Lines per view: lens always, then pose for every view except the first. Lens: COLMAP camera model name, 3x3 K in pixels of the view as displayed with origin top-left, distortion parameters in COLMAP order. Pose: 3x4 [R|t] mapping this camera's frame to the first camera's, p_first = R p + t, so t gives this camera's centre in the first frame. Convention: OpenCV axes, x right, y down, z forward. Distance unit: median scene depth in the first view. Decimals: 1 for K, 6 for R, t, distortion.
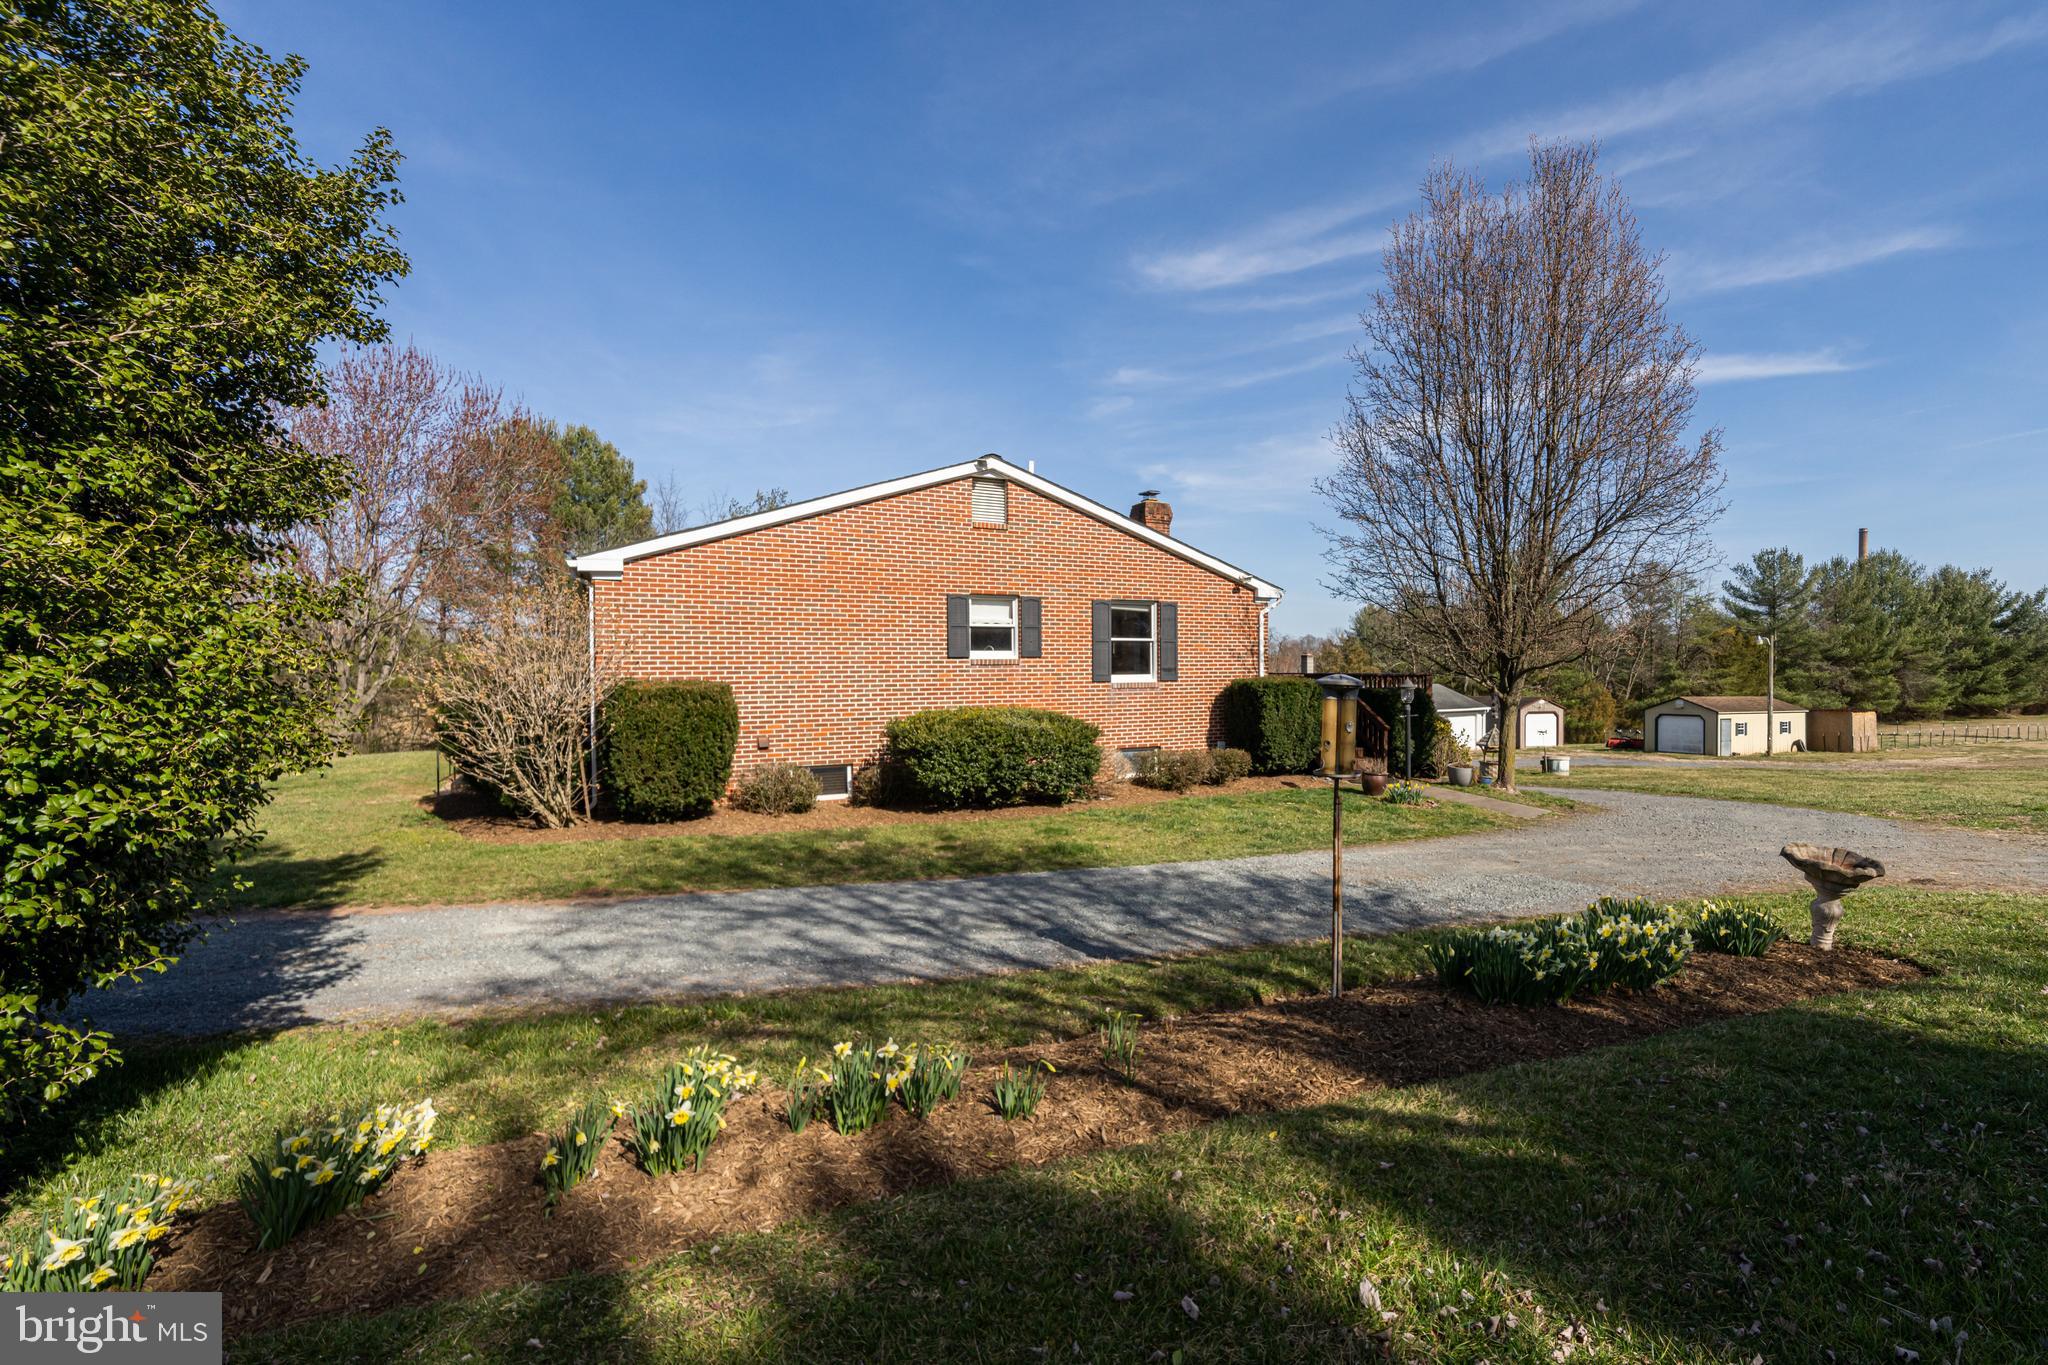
lens RADIAL K [[1005.5, 0, 1104.3], [0, 1005.5, 693.0], [0, 0, 1]] dist [0.000733, 0.000320]
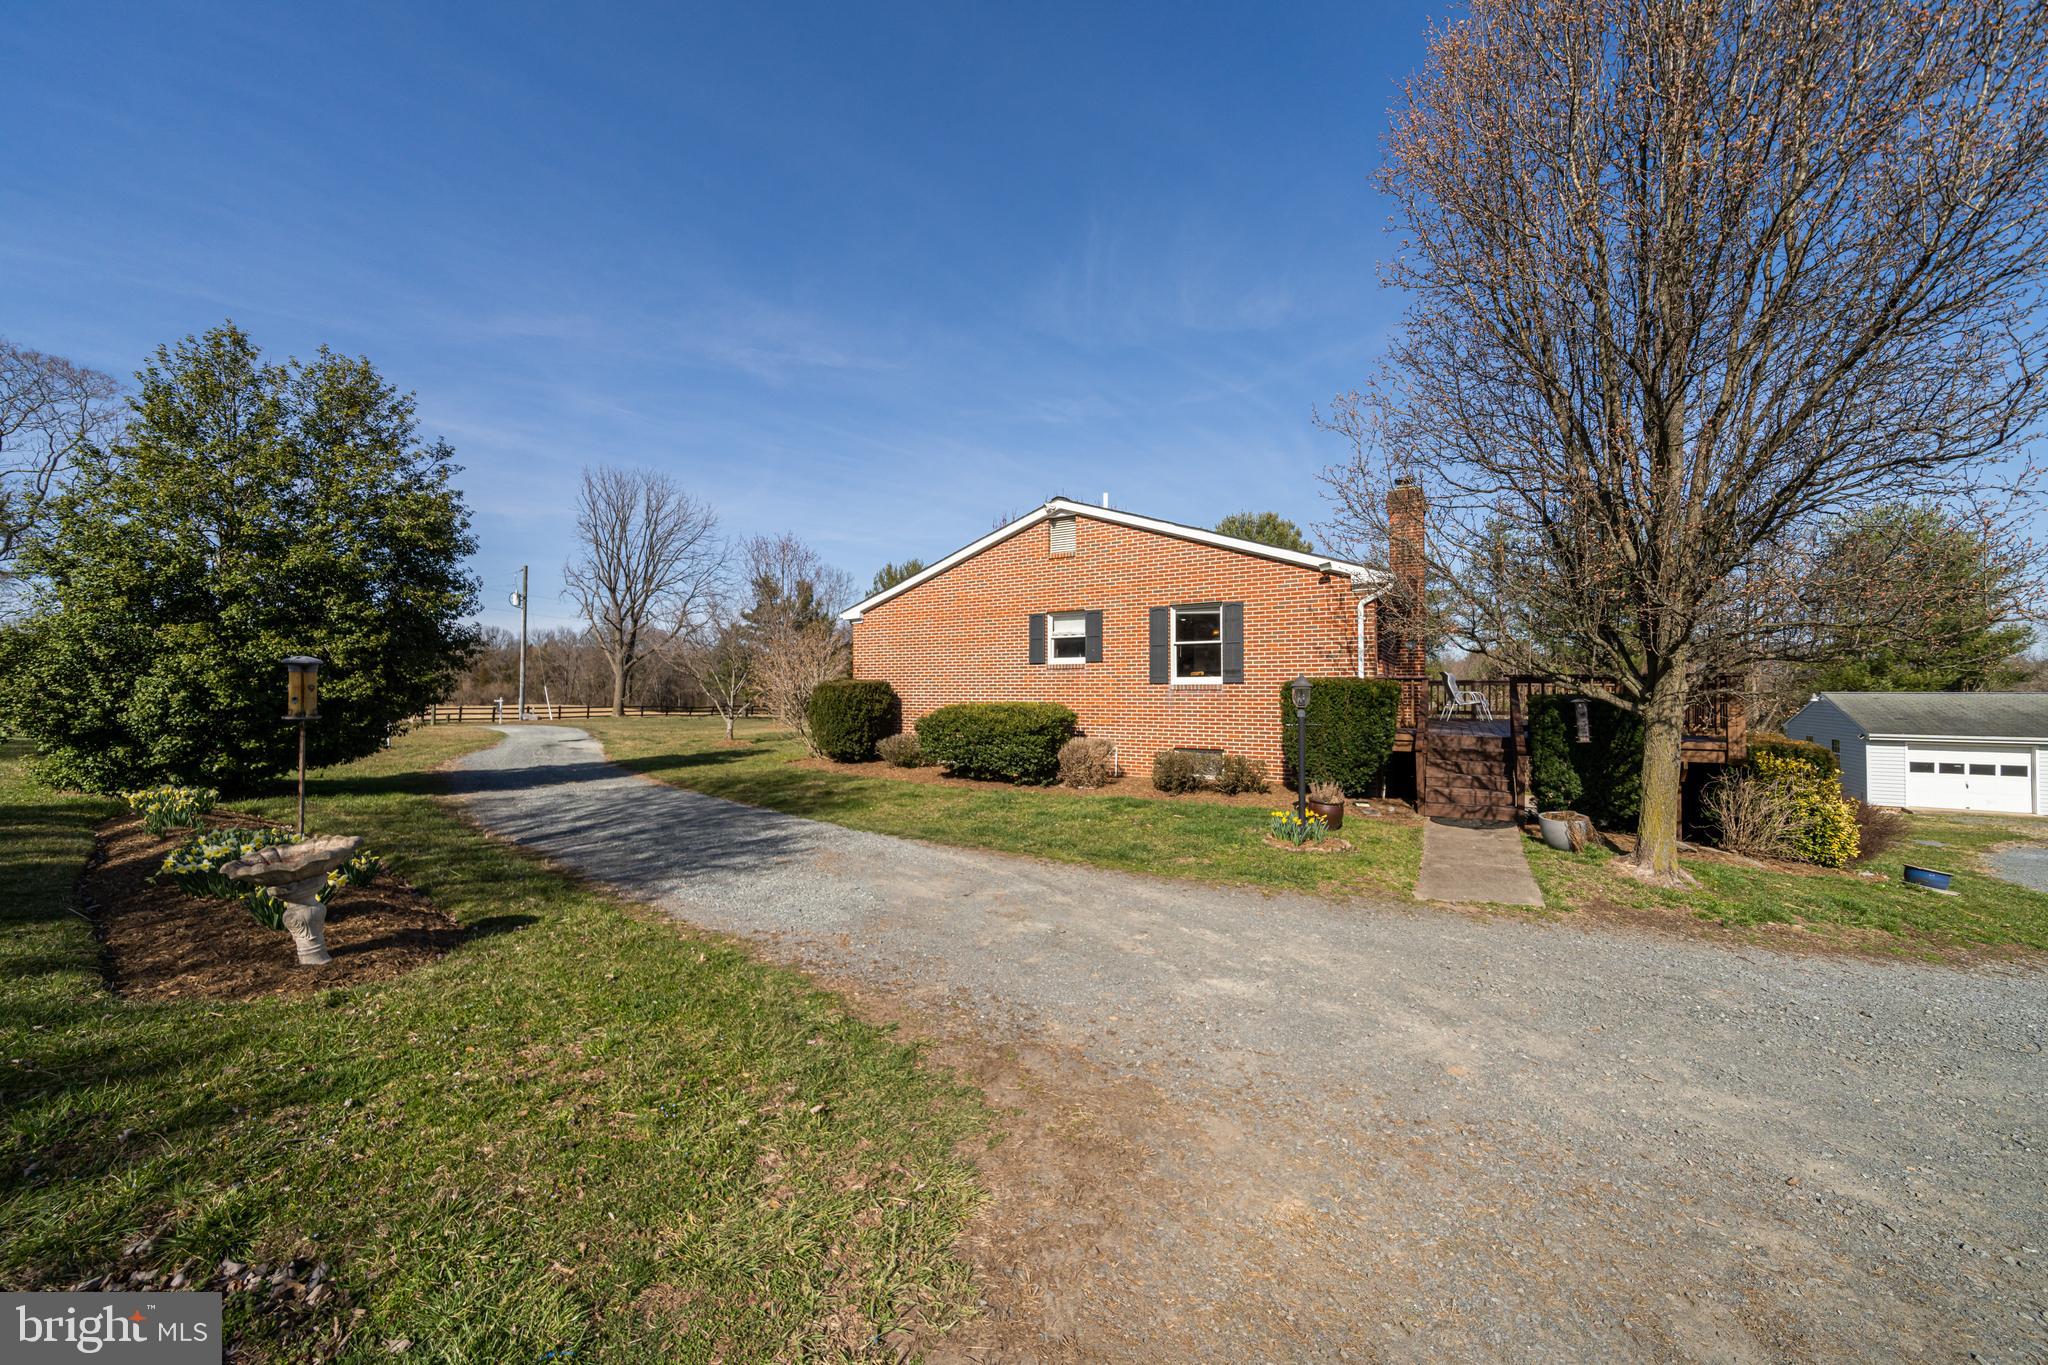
lens RADIAL K [[763.8, 0, 1059.9], [0, 763.8, 696.3], [0, 0, 1]] dist [0.001728, 0.000287]
pose [[0.469803, 0.010740, -0.882706, 0.680257], [-0.024125, 0.999709, -0.000676, 0.005776], [0.882442, 0.021613, 0.469925, 0.541490]]
